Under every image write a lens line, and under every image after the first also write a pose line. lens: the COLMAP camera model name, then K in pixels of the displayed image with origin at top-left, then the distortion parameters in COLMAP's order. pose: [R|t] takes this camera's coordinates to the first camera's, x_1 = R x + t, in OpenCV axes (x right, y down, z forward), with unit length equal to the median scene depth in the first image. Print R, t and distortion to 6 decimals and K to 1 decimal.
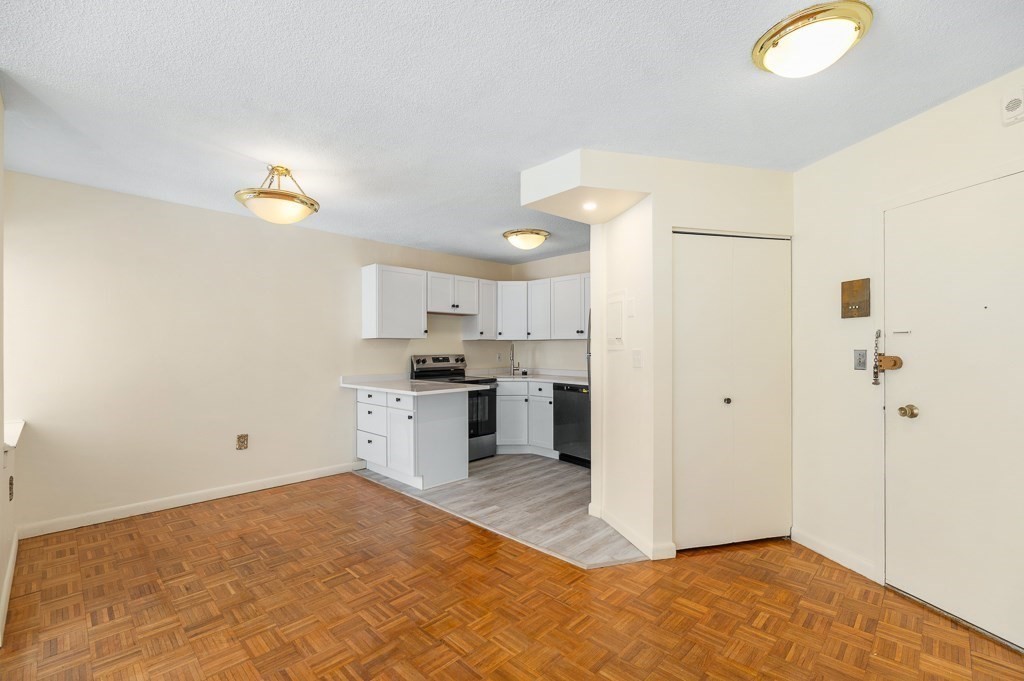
lens RADIAL K [[444.6, 0, 515.7], [0, 444.6, 350.8], [0, 0, 1]] dist [0.001875, 0.000146]
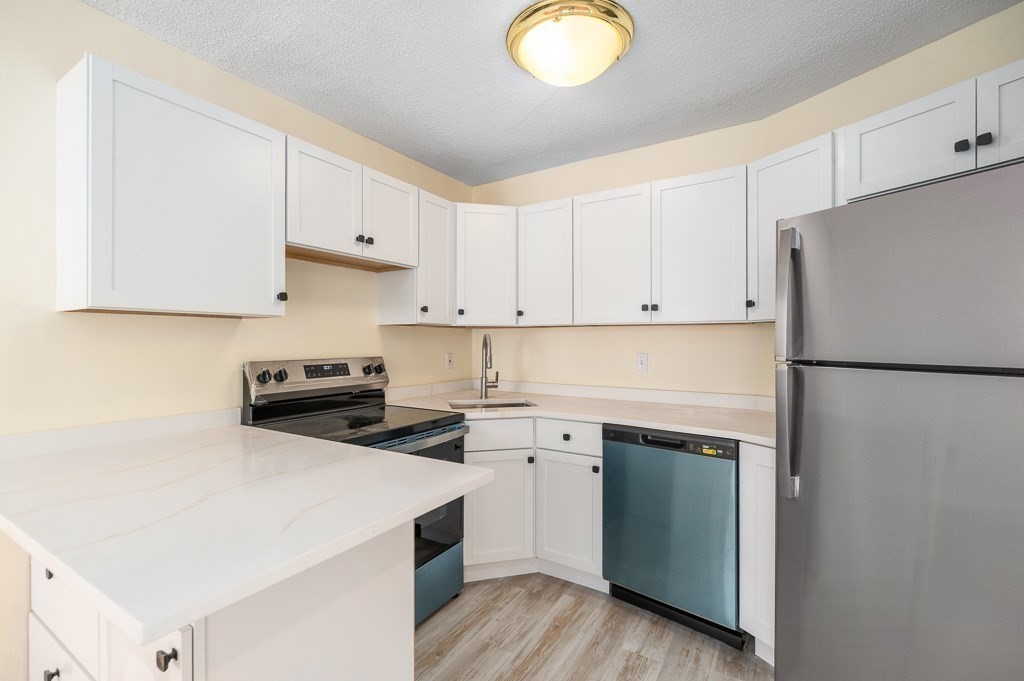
lens RADIAL K [[442.4, 0, 512.0], [0, 442.4, 340.5], [0, 0, 1]] dist [-0.000981, 0.000003]
pose [[0.977107, 0.003003, 0.212725, -0.089581], [-0.001444, 0.999971, -0.007485, -0.005076], [-0.212742, 0.007006, 0.977083, 0.570962]]
